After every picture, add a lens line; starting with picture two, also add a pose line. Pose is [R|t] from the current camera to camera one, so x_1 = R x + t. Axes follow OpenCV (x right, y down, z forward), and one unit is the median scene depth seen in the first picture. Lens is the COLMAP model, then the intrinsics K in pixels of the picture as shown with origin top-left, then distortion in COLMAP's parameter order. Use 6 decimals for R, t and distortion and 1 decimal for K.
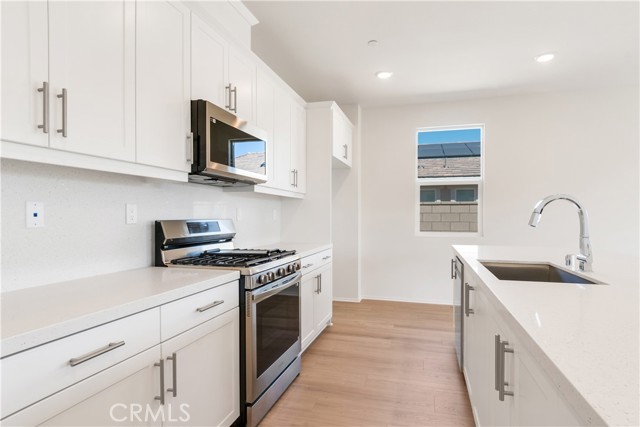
lens RADIAL K [[344.1, 0, 324.4], [0, 344.1, 217.4], [0, 0, 1]] dist [-0.005592, -0.003106]
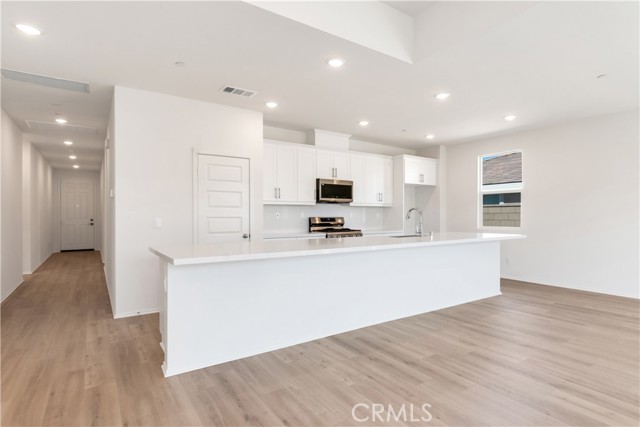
lens RADIAL K [[344.1, 0, 332.2], [0, 344.1, 216.3], [0, 0, 1]] dist [-0.005592, -0.003106]
pose [[0.785318, -0.003004, -0.619085, 0.995447], [0.002933, 0.999995, -0.001132, 0.002309], [0.619086, -0.000927, 0.785323, -0.818457]]
